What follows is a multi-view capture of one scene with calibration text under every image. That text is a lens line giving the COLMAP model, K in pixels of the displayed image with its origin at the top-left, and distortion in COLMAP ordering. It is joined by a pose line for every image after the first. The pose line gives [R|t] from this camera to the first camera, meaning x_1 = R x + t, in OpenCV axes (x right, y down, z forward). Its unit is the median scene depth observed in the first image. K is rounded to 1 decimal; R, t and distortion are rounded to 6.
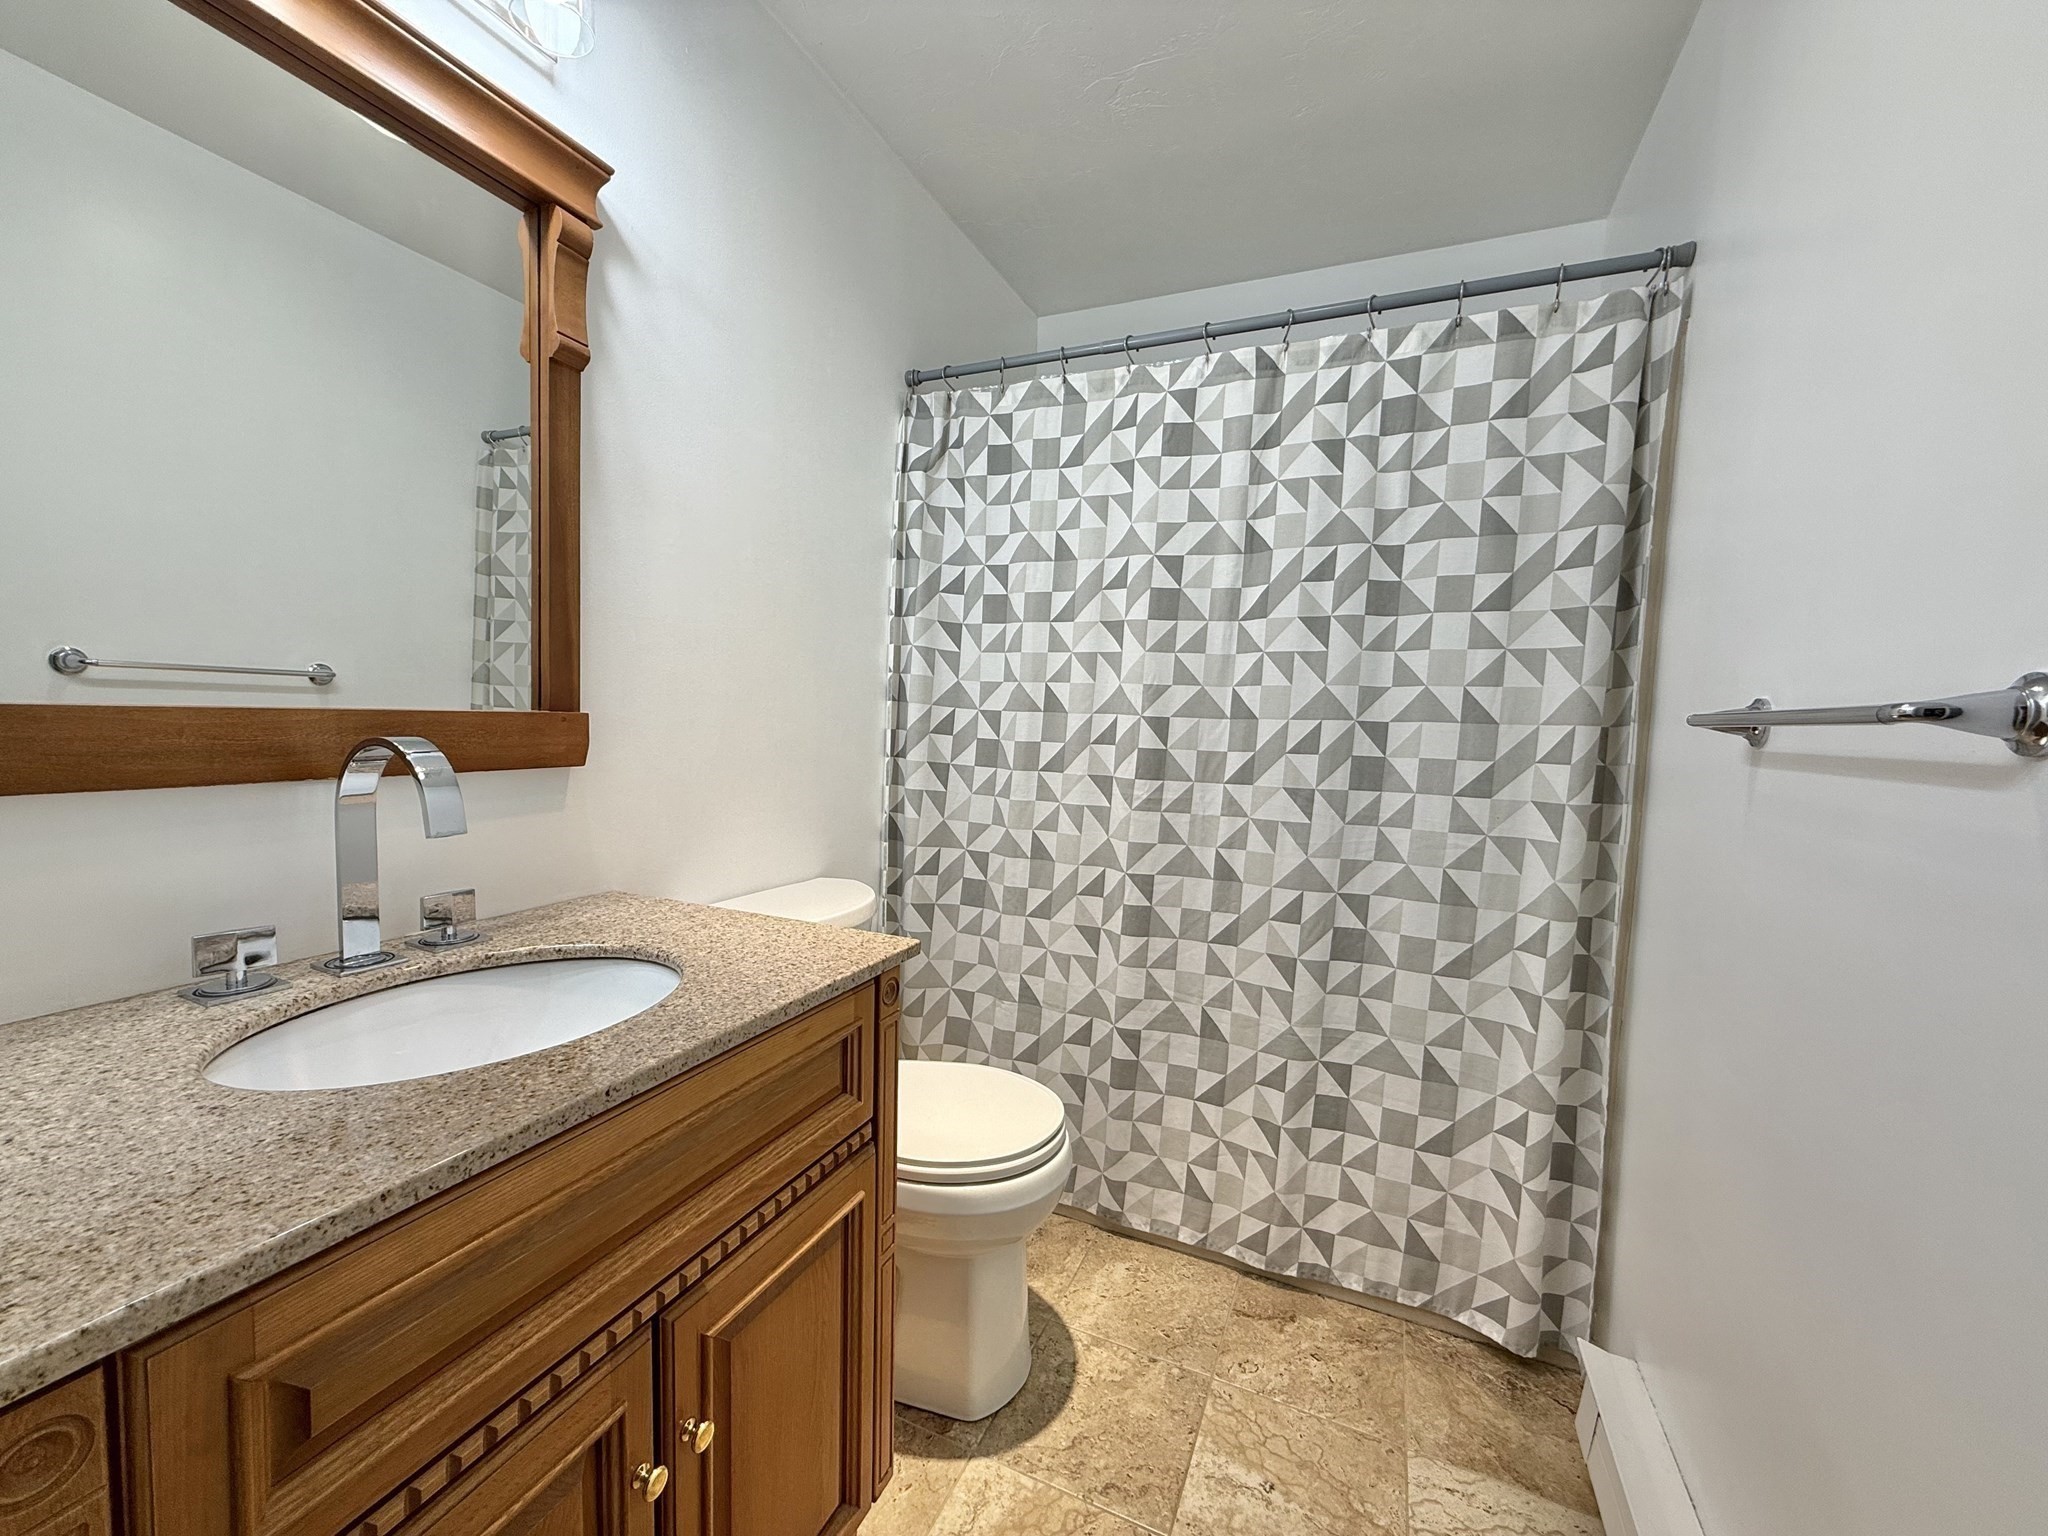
lens RADIAL K [[830.5, 0, 1024.0], [0, 830.5, 768.0], [0, 0, 1]] dist [-0.000949, 0.000402]
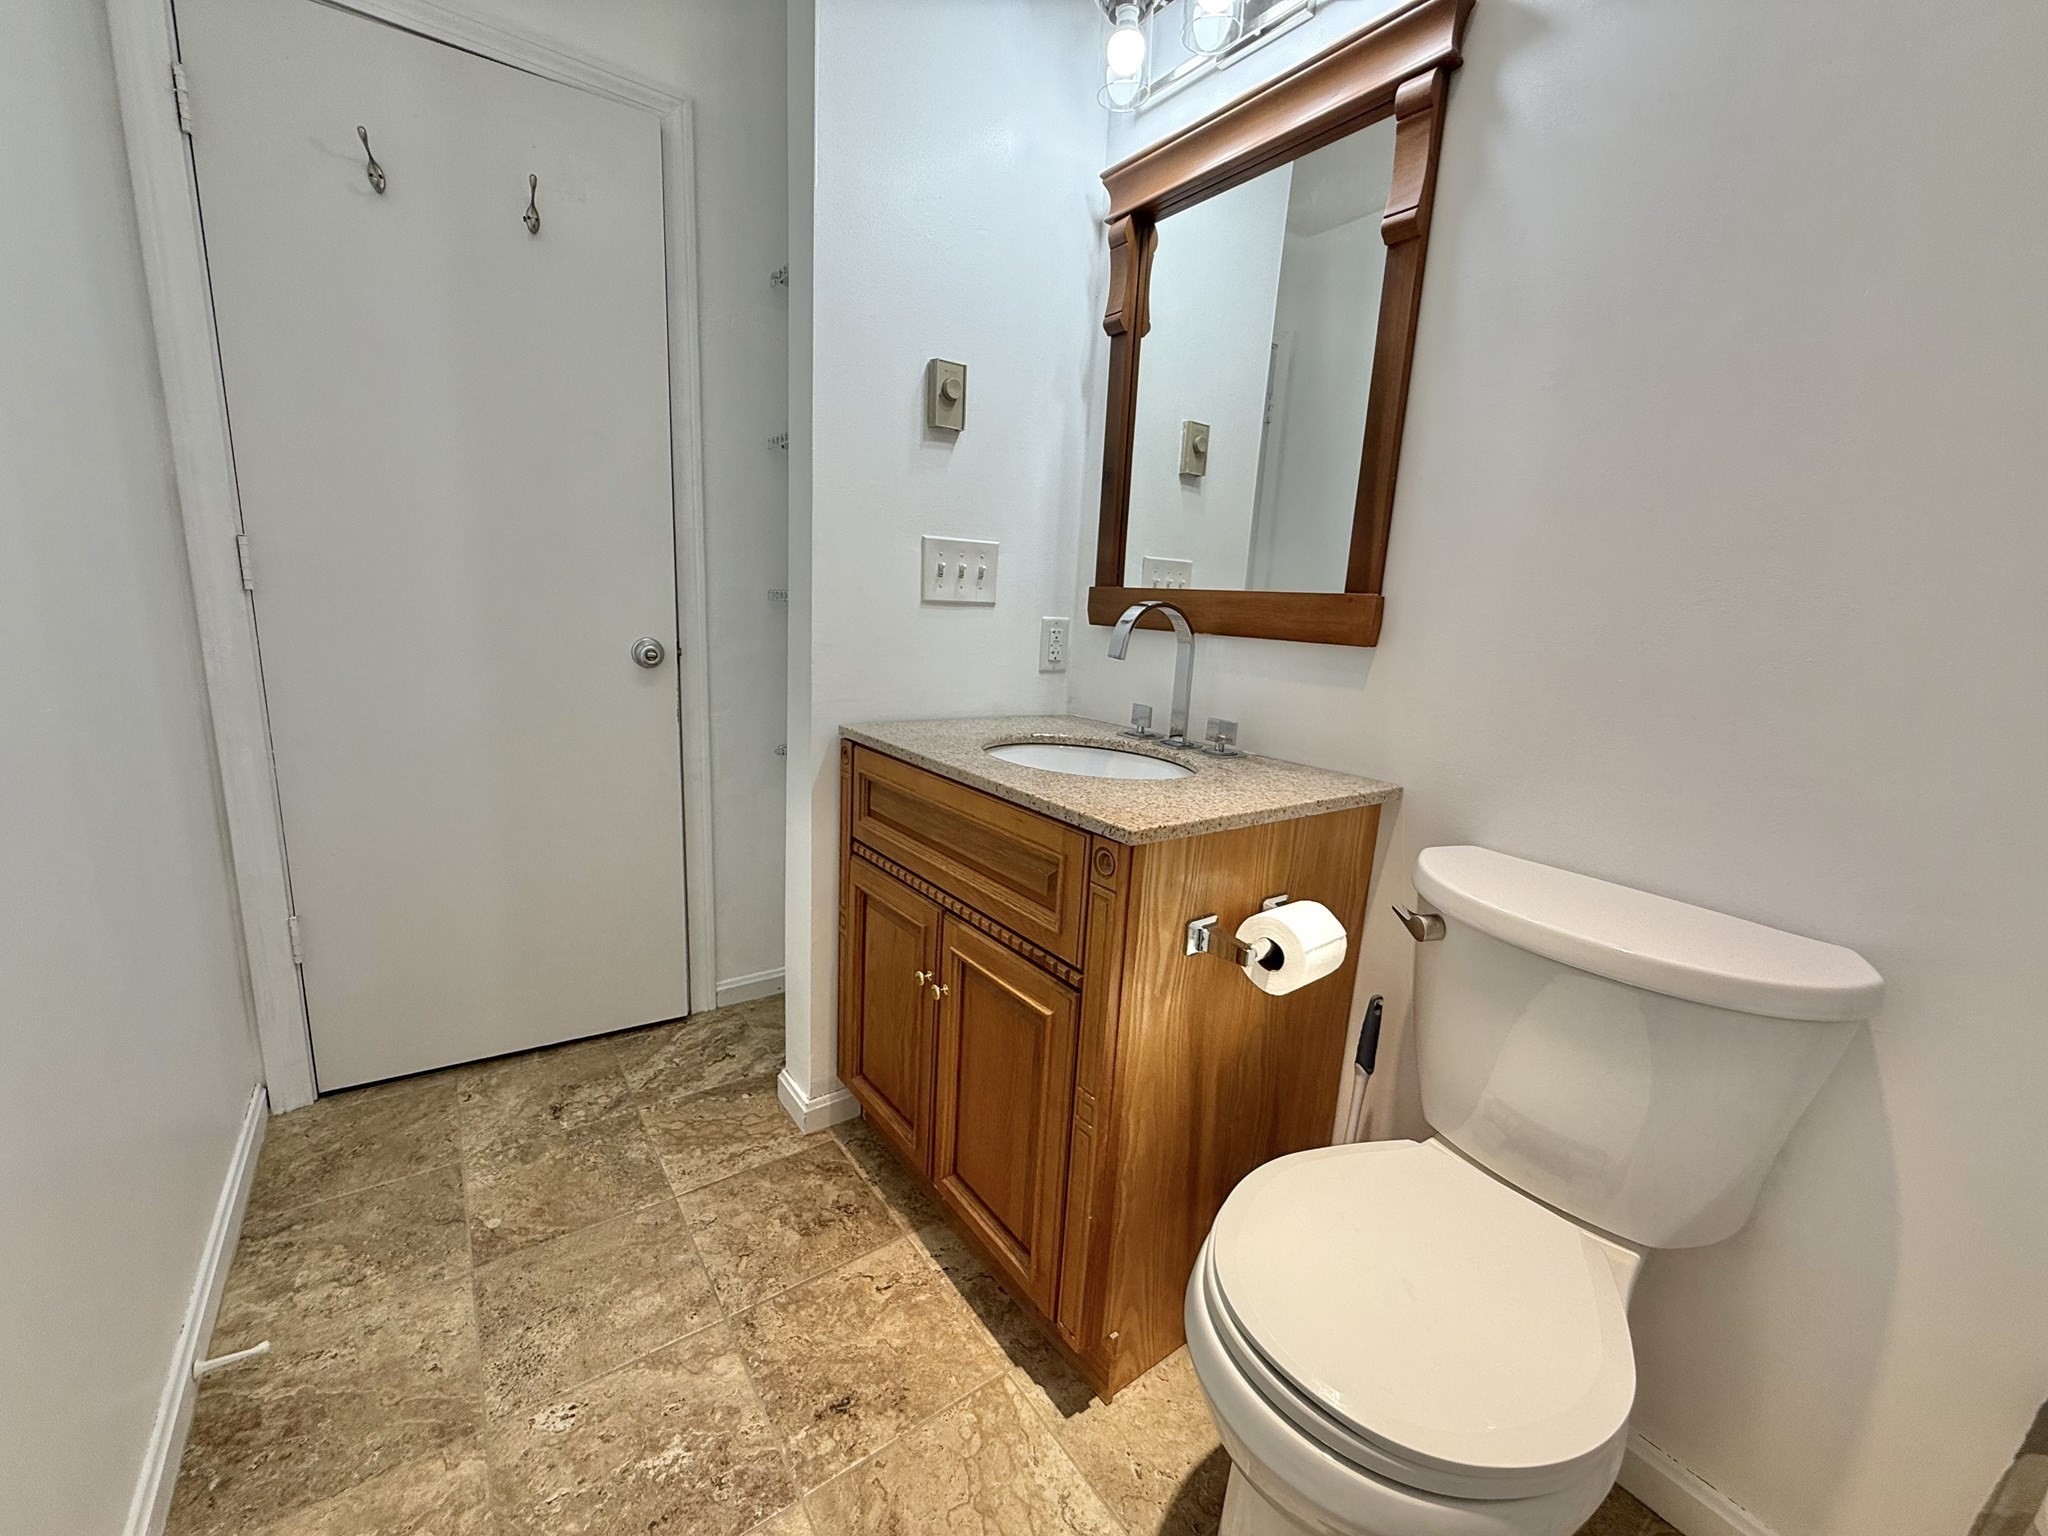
lens RADIAL K [[830.5, 0, 1024.0], [0, 830.5, 768.0], [0, 0, 1]] dist [-0.000949, 0.000402]
pose [[-0.499020, 0.116481, -0.858727, 0.620238], [-0.123576, 0.971234, 0.203554, -0.015067], [0.857734, 0.207695, -0.470271, 1.212238]]
